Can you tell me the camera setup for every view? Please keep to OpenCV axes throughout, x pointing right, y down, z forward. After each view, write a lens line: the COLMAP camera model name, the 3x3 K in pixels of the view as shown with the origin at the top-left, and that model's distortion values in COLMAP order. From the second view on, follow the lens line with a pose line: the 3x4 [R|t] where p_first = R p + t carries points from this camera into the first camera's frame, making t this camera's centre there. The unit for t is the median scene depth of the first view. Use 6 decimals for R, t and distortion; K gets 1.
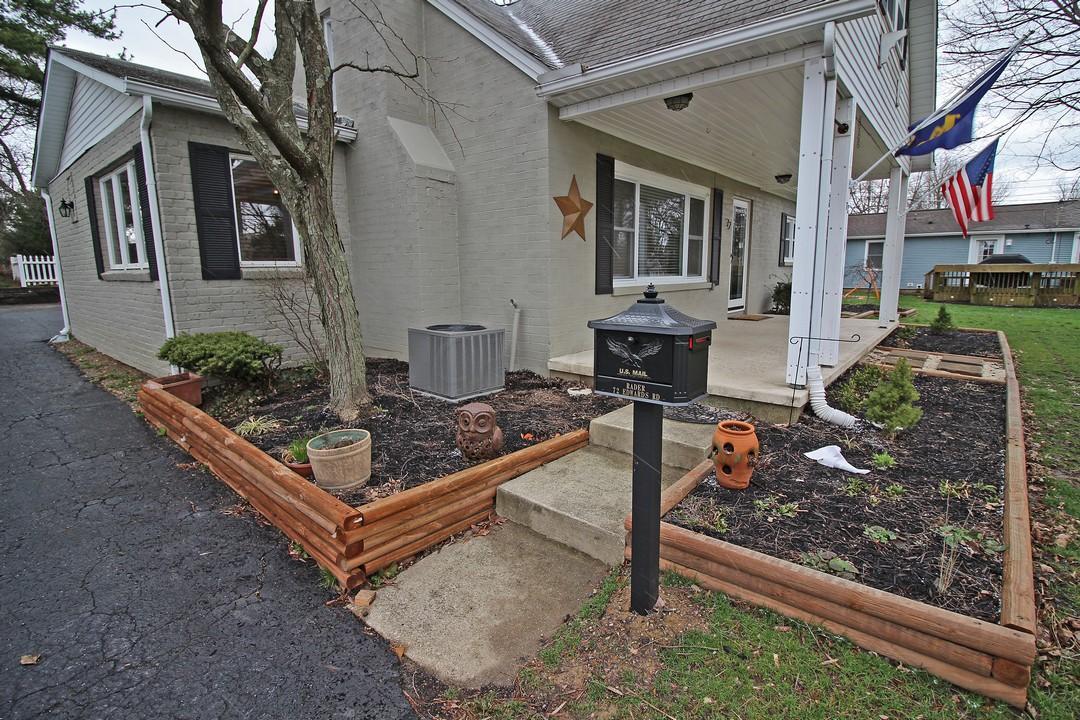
lens RADIAL K [[515.6, 0, 545.2], [0, 515.6, 353.1], [0, 0, 1]] dist [0.000609, -0.012355]
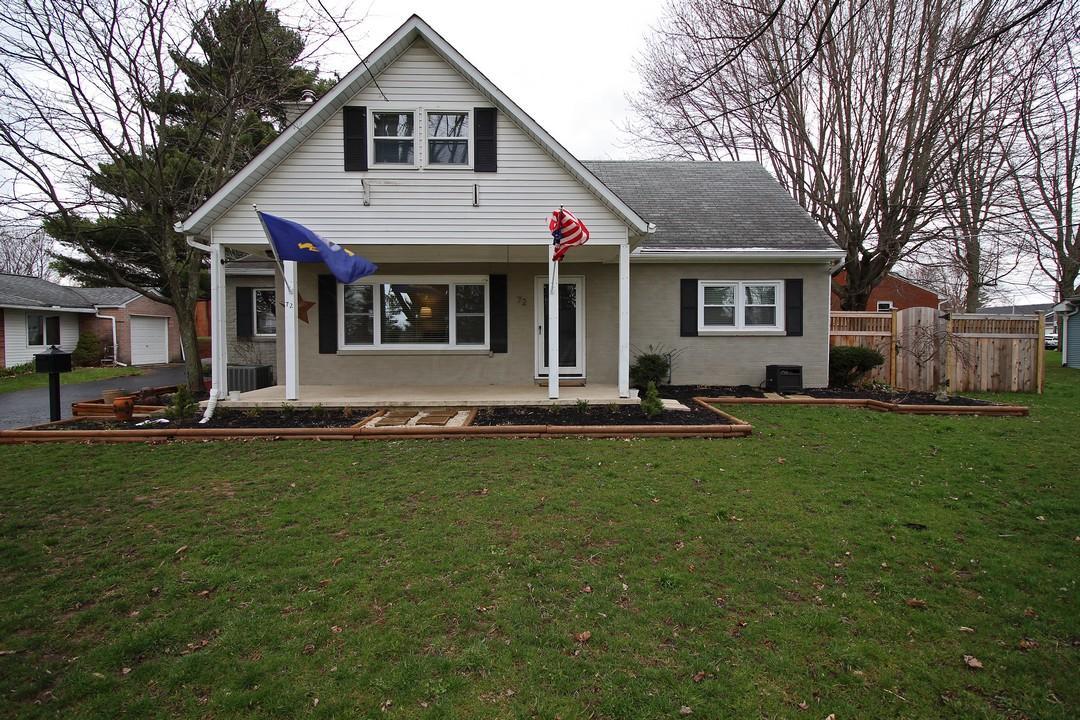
lens RADIAL K [[544.6, 0, 546.3], [0, 544.6, 355.9], [0, 0, 1]] dist [0.000227, -0.013261]
pose [[0.653793, 0.032756, -0.755964, 2.072935], [-0.123180, 0.990343, -0.063619, -0.087747], [0.746580, 0.134714, 0.651514, 0.402080]]
